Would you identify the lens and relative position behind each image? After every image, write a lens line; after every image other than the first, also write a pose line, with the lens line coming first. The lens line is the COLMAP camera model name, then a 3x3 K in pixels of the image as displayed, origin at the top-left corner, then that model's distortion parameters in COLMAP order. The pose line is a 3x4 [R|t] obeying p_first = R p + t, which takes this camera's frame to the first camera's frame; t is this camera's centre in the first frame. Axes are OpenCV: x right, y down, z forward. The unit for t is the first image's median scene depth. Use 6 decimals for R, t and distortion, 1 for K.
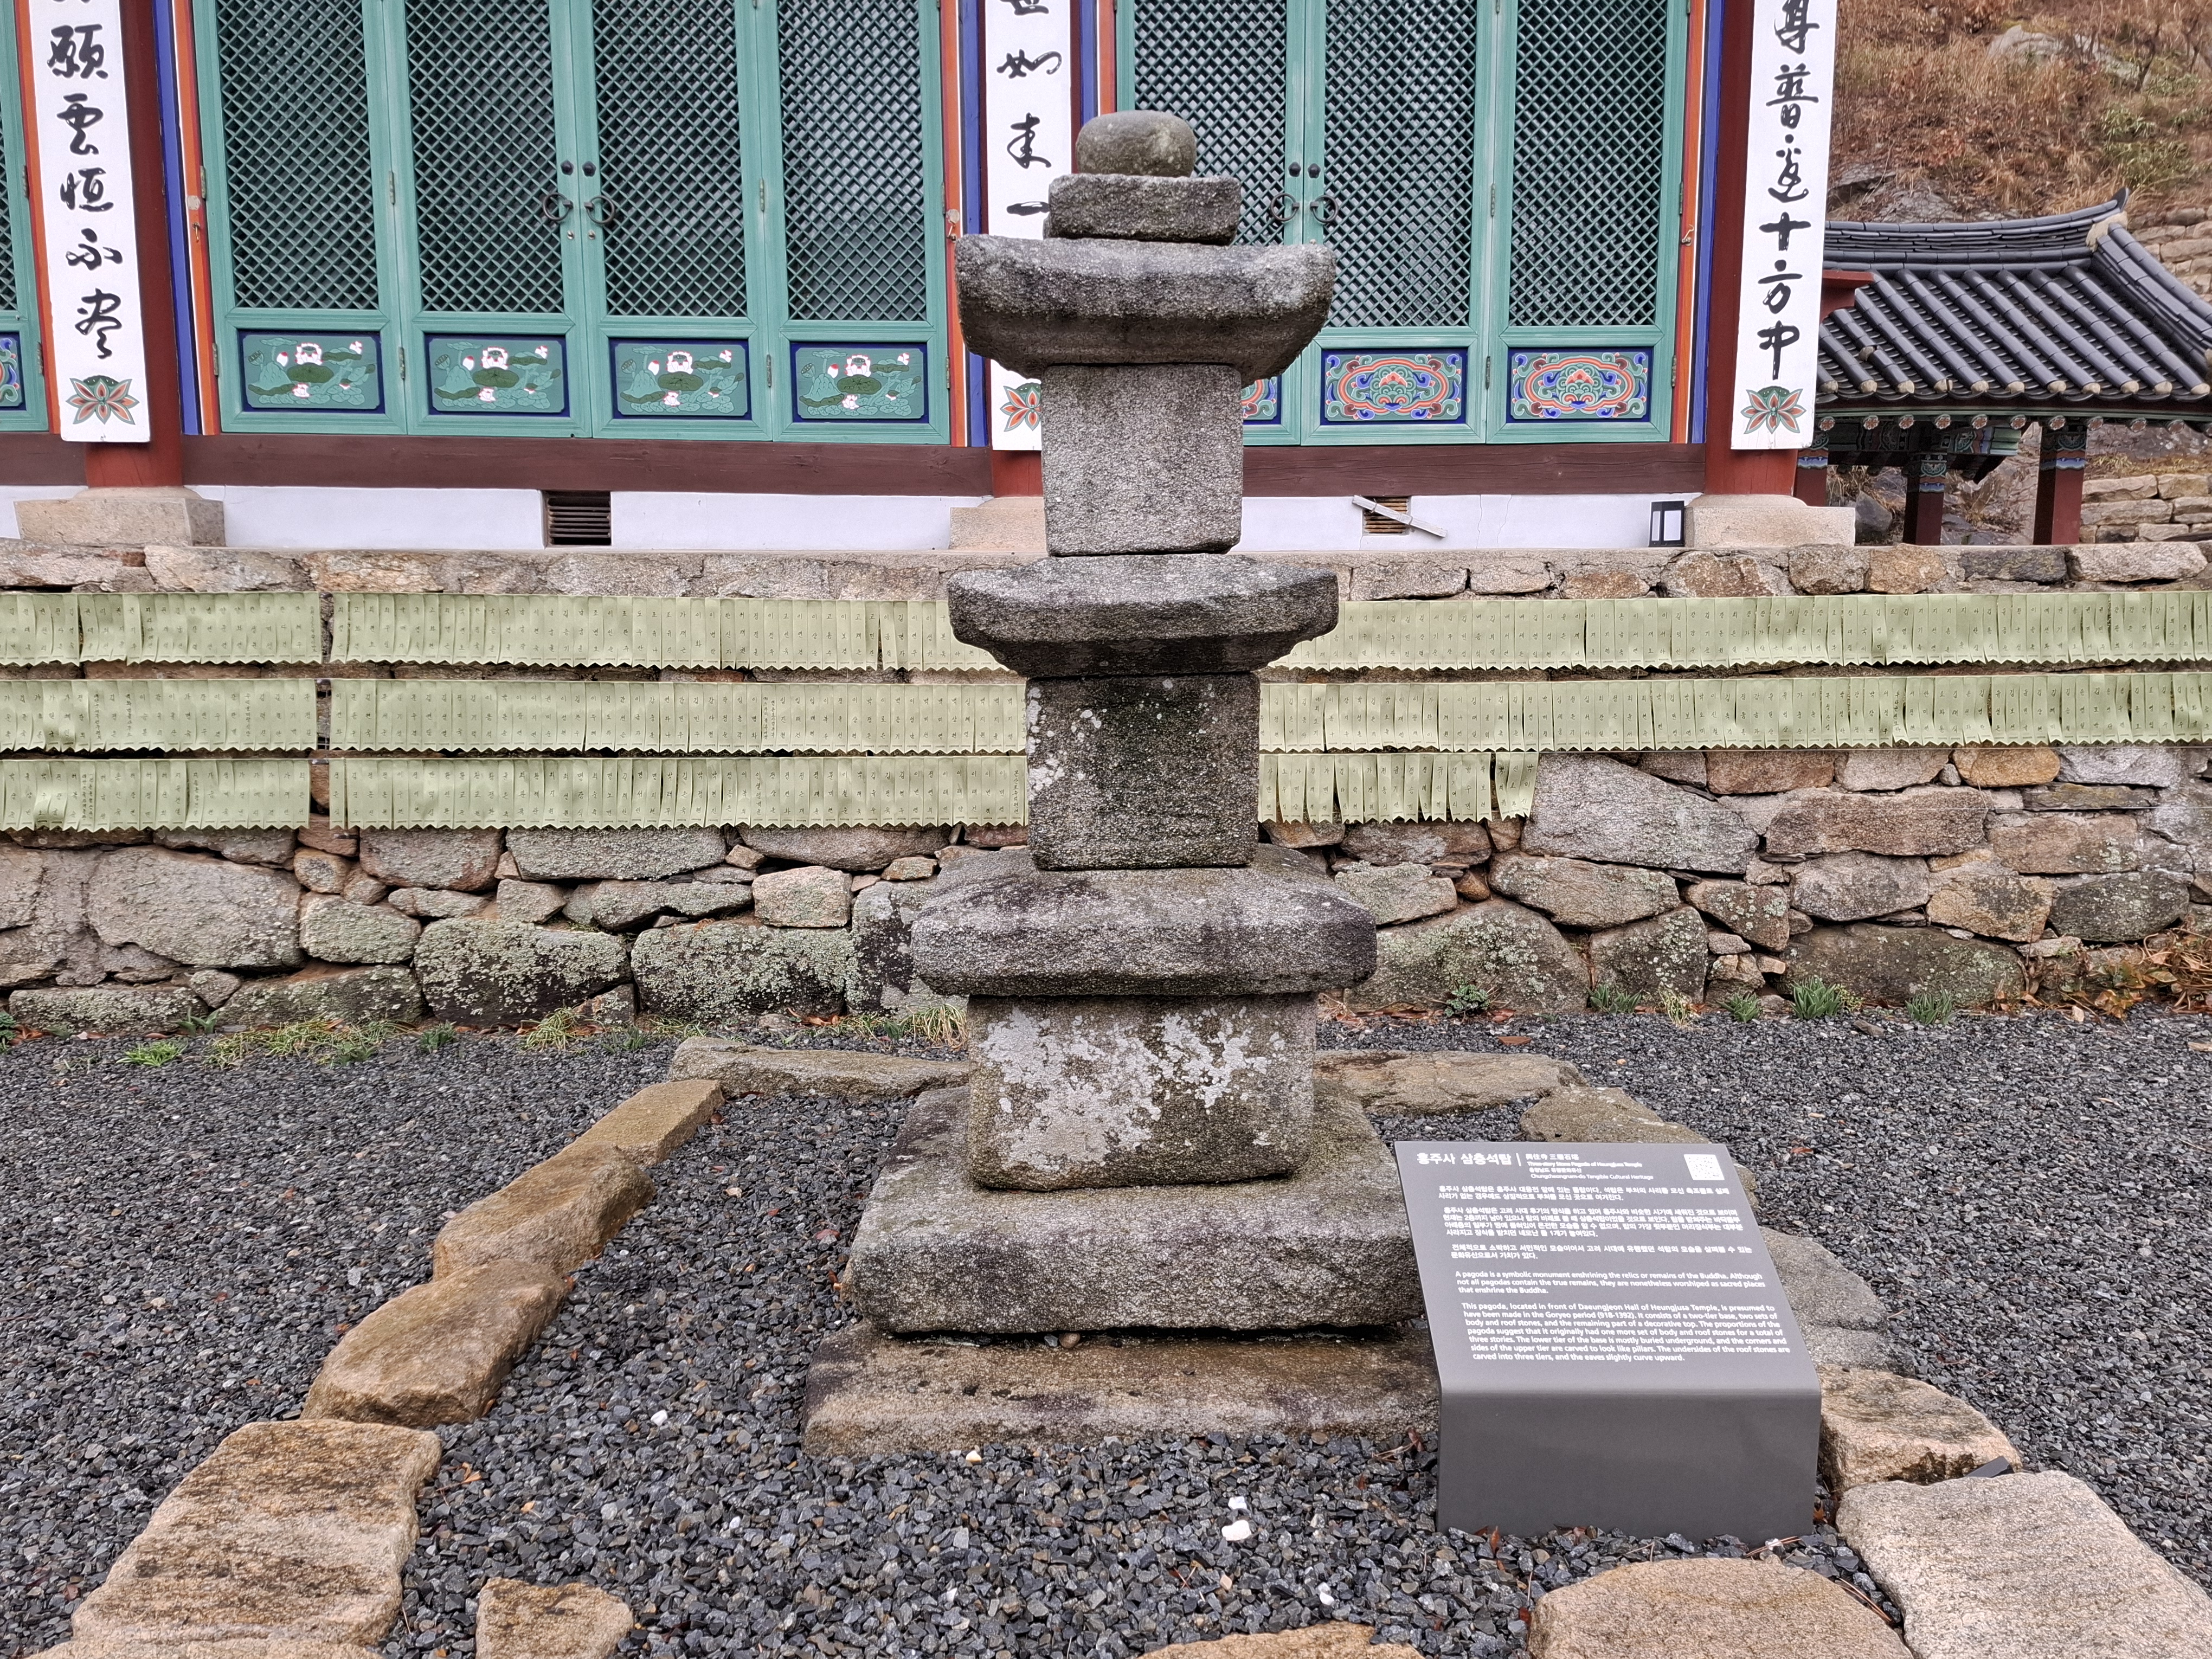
lens RADIAL K [[1576.2, 0, 1114.2], [0, 1576.2, 794.7], [0, 0, 1]] dist [0.086065, -0.081128]
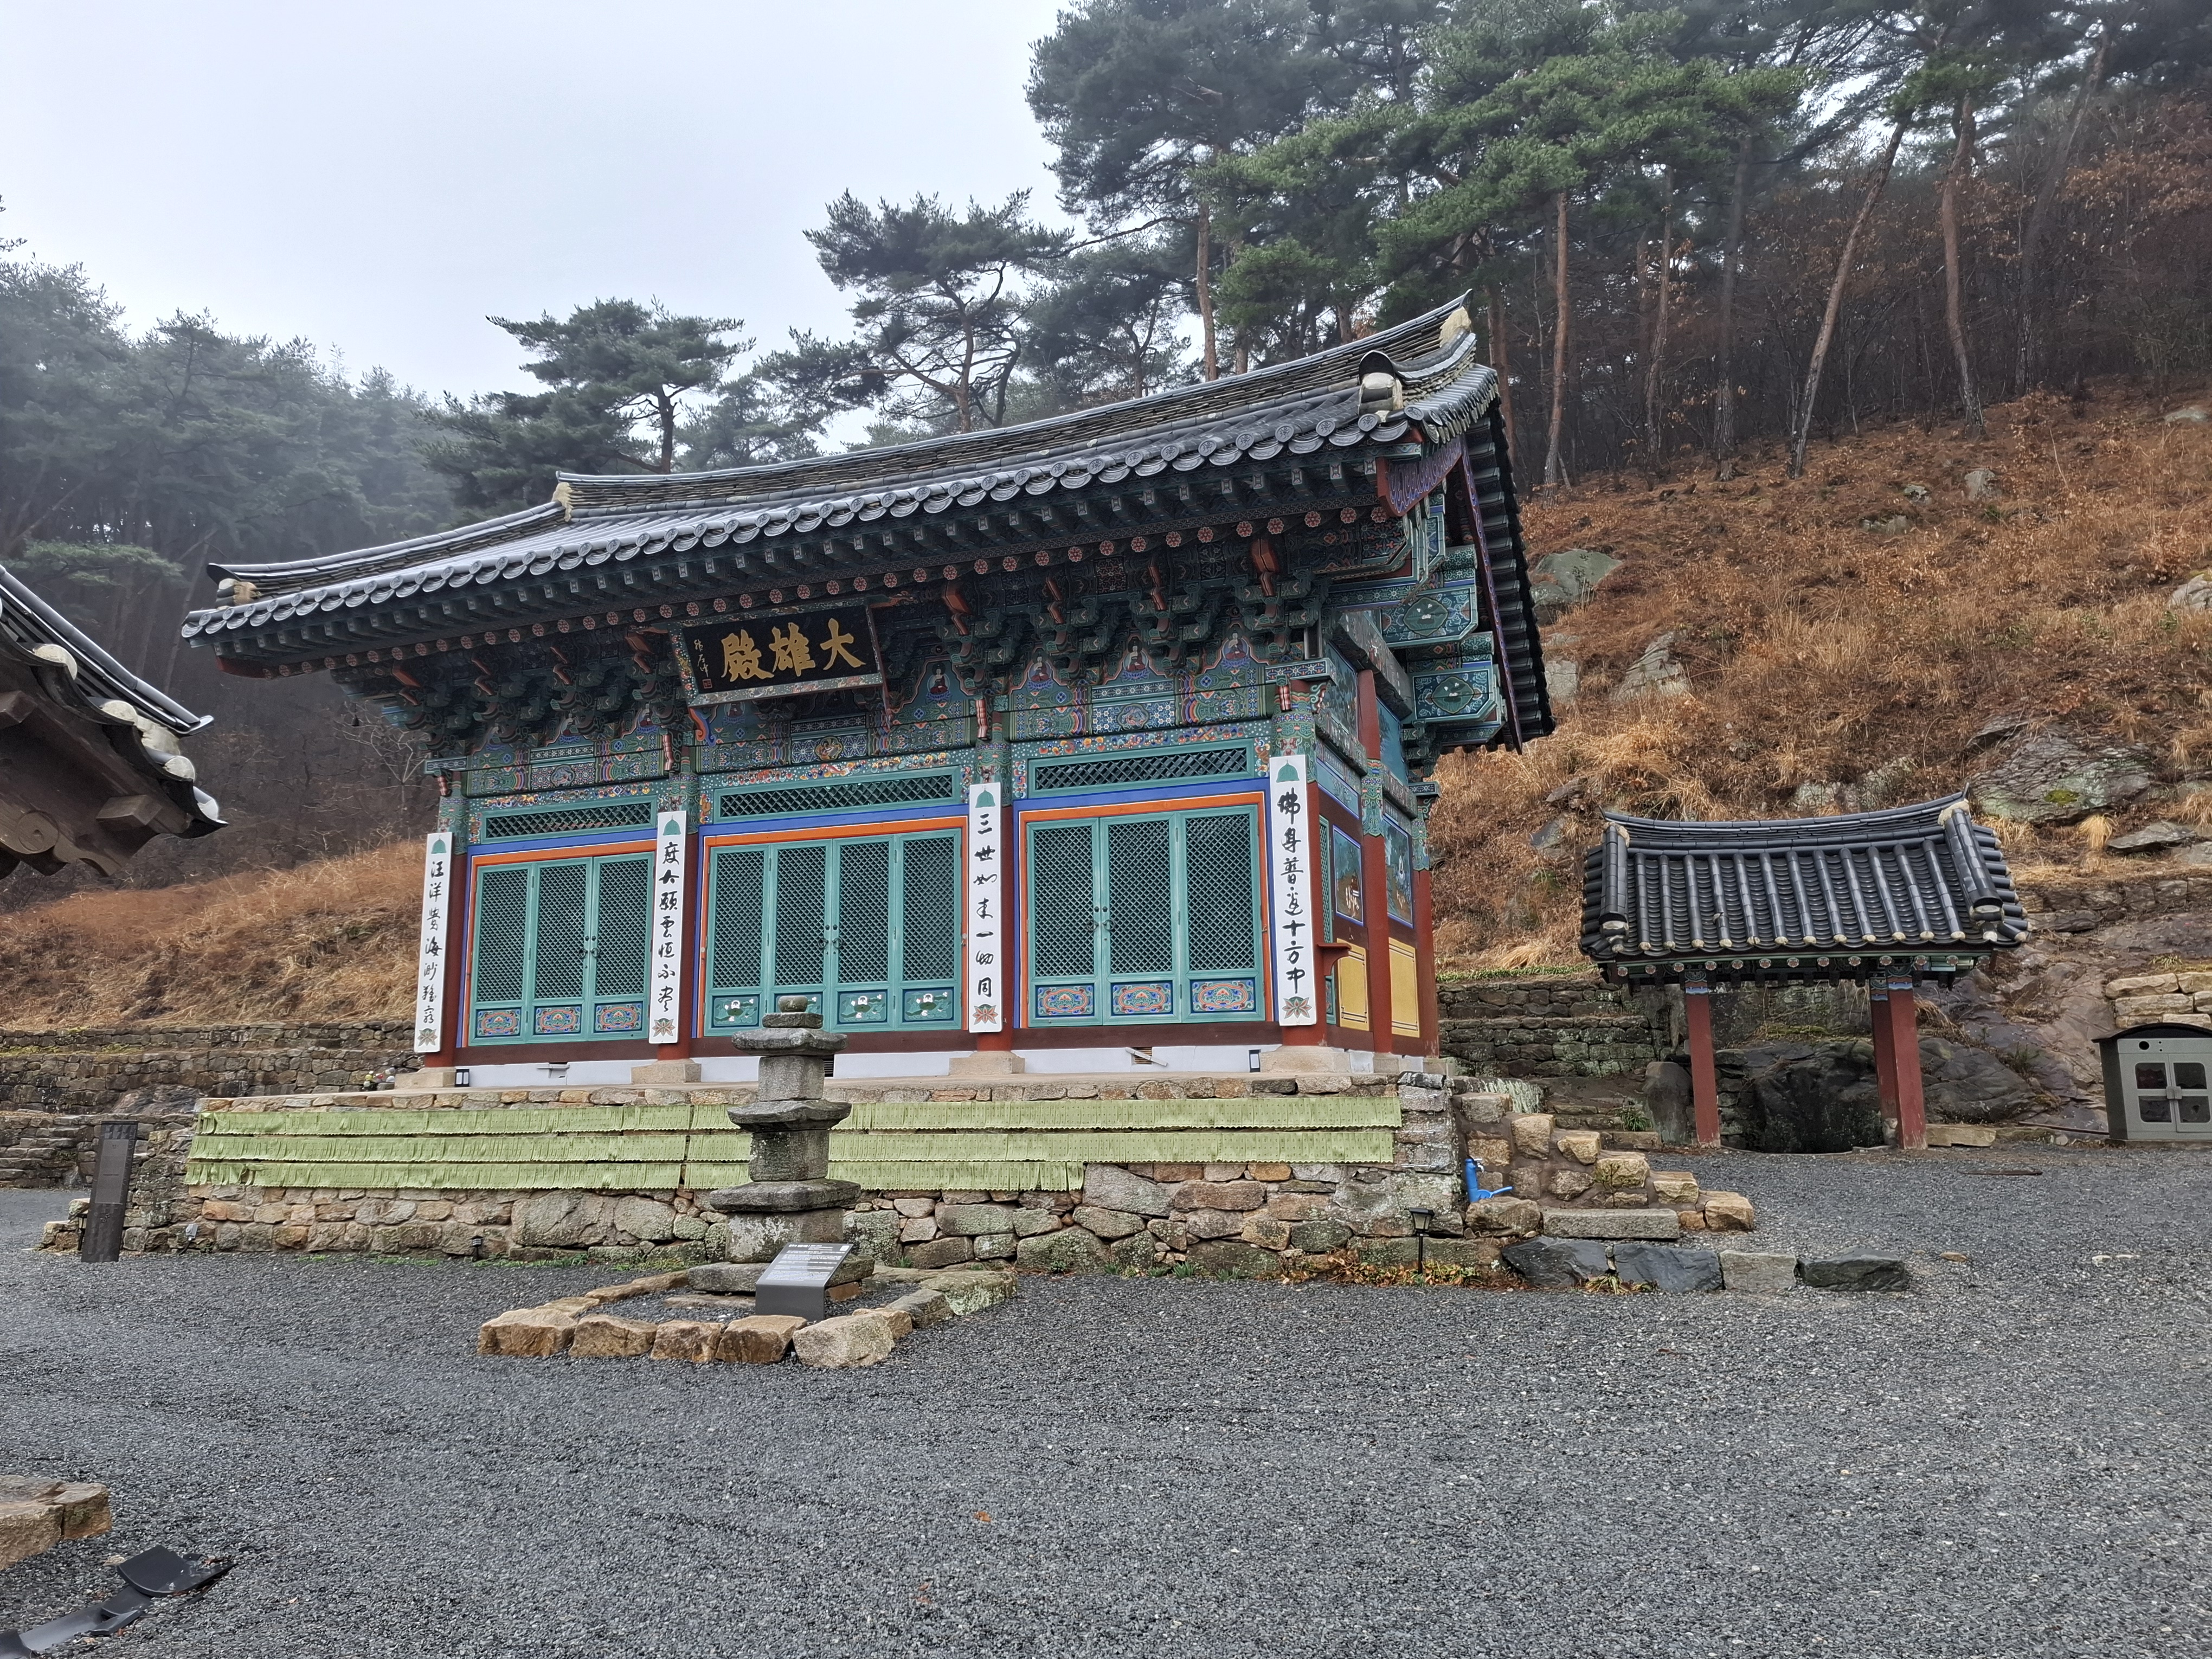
lens RADIAL K [[1500.3, 0, 1106.0], [0, 1500.3, 829.5], [0, 0, 1]] dist [0.128770, -0.153048]
pose [[0.921883, -0.074687, -0.380203, 1.221252], [-0.031242, 0.963724, -0.265067, 0.094820], [0.386207, 0.256239, 0.886107, -1.215303]]
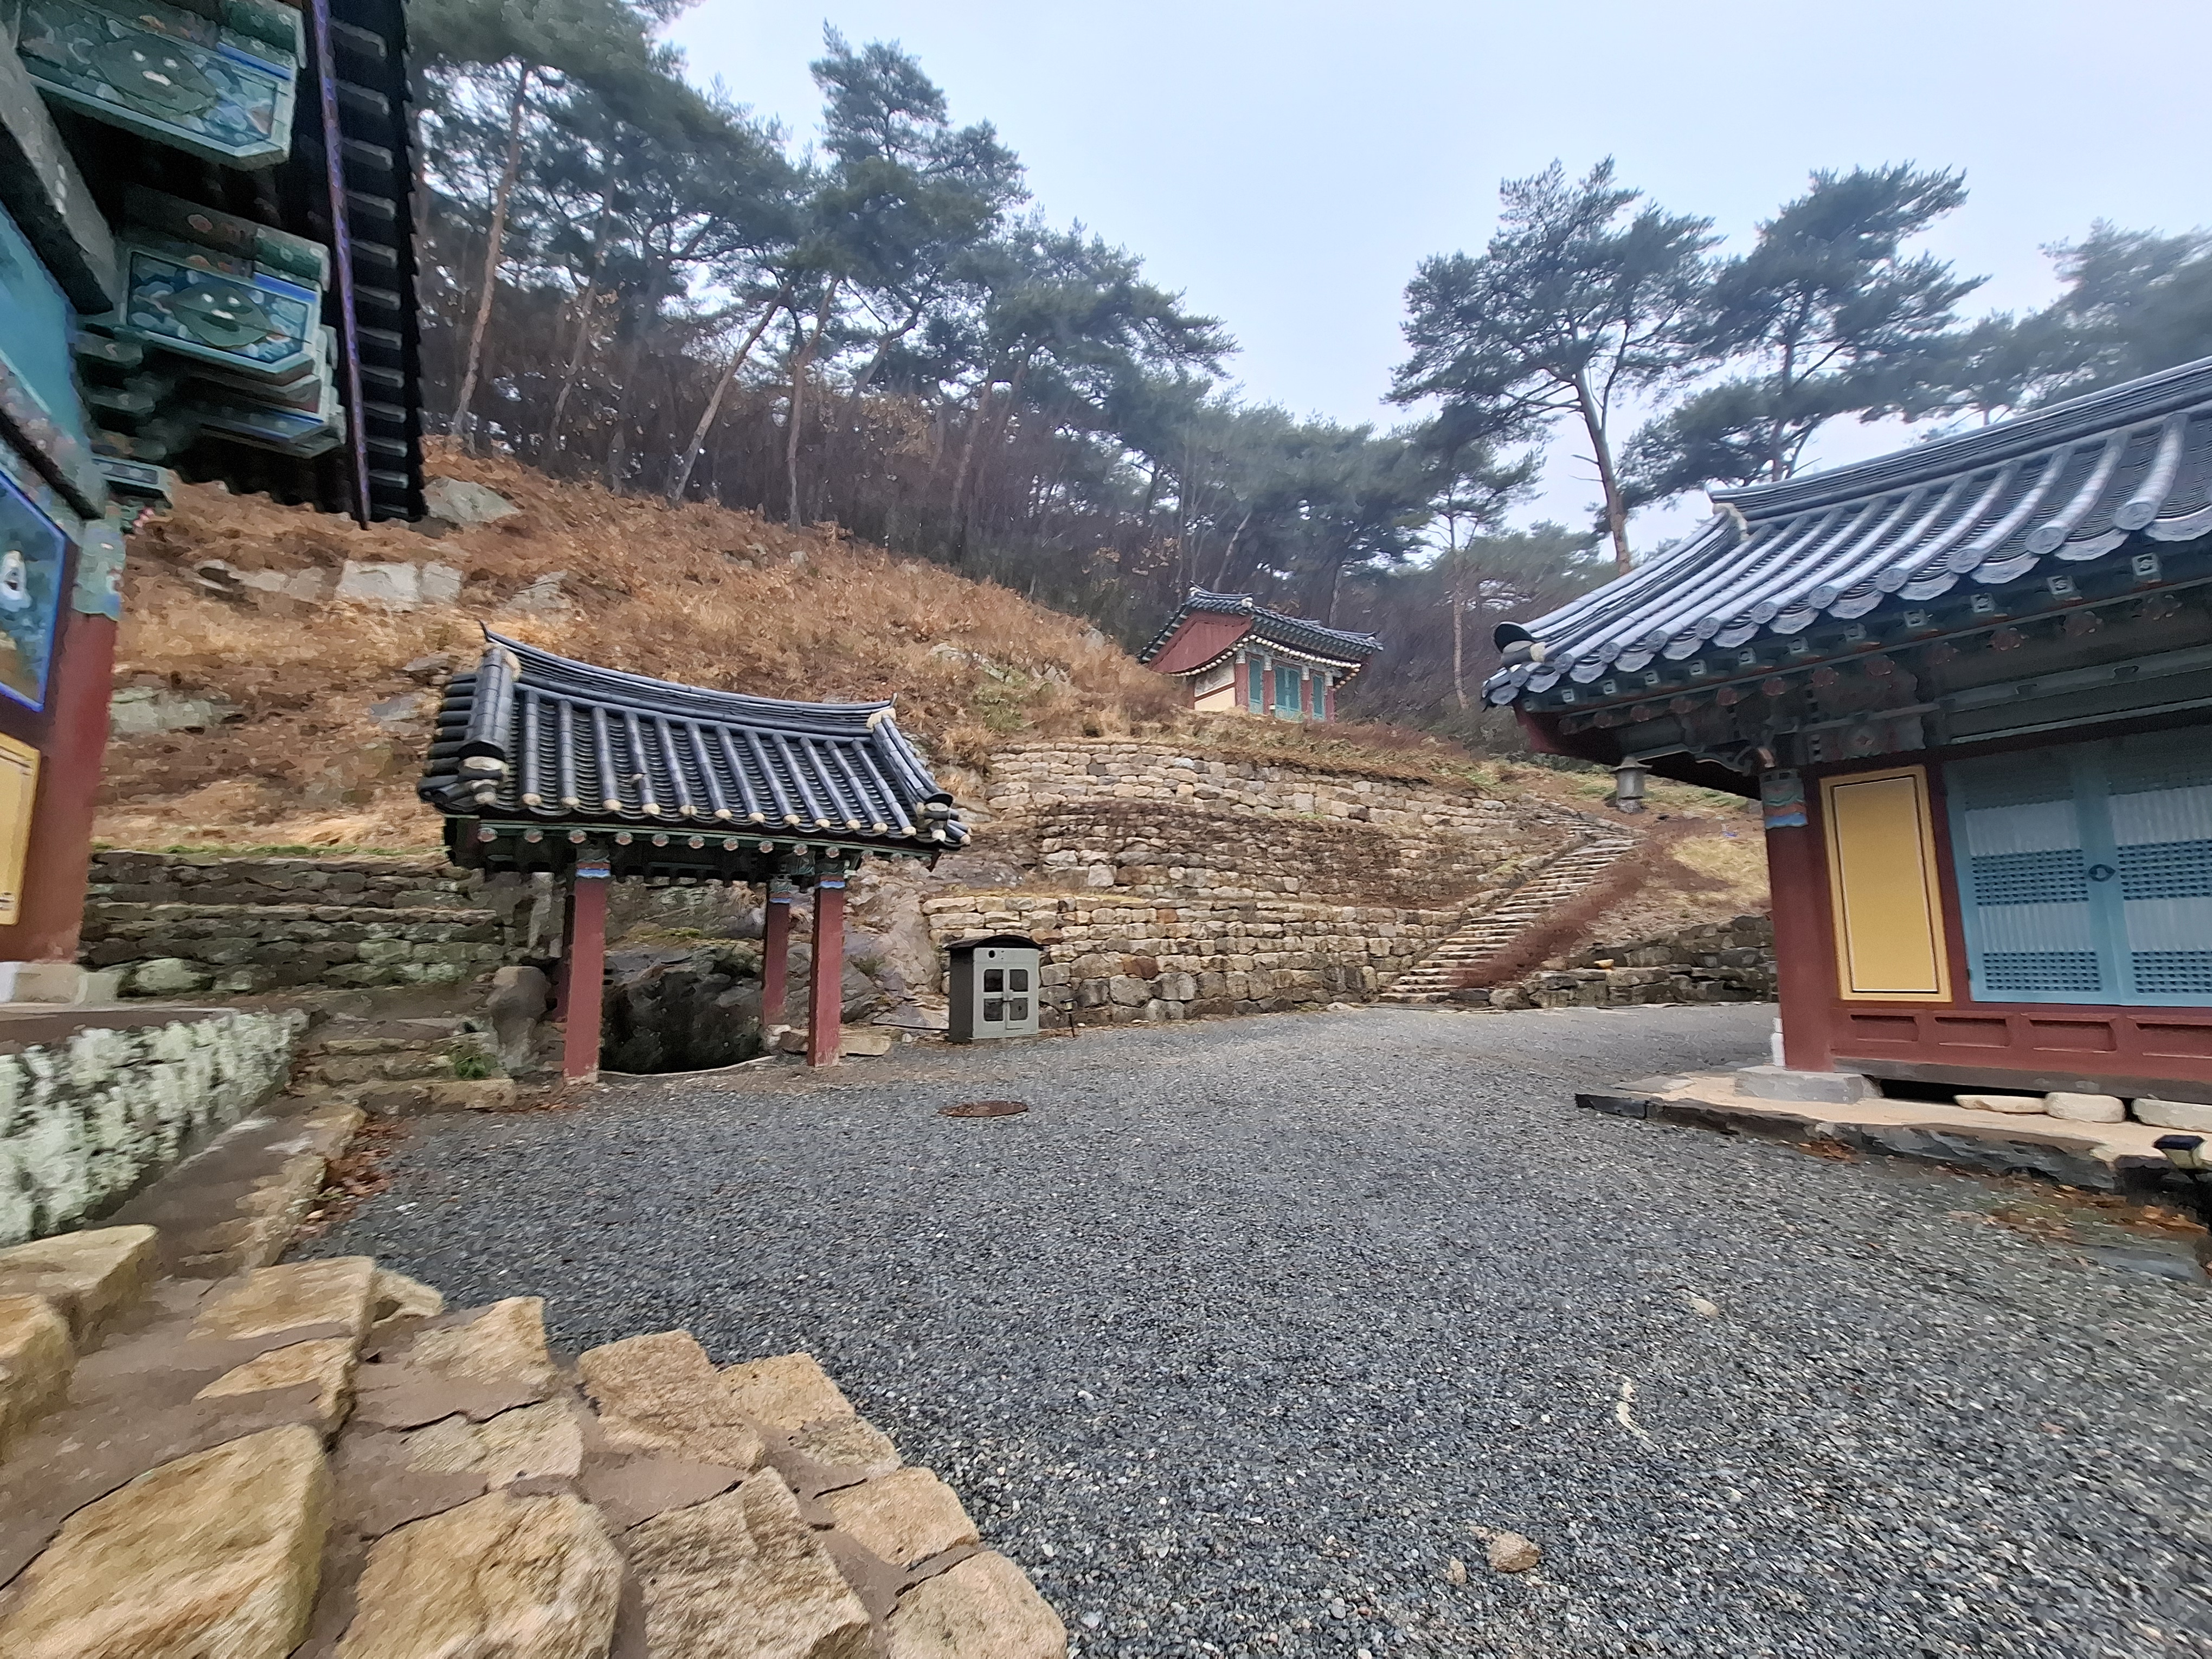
lens RADIAL K [[895.0, 0, 1097.1], [0, 895.0, 858.5], [0, 0, 1]] dist [-0.000574, 0.000145]
pose [[0.850983, 0.055519, 0.522250, 1.043143], [0.065208, 0.975533, -0.209960, -0.171122], [-0.521129, 0.212728, 0.826542, 0.817099]]
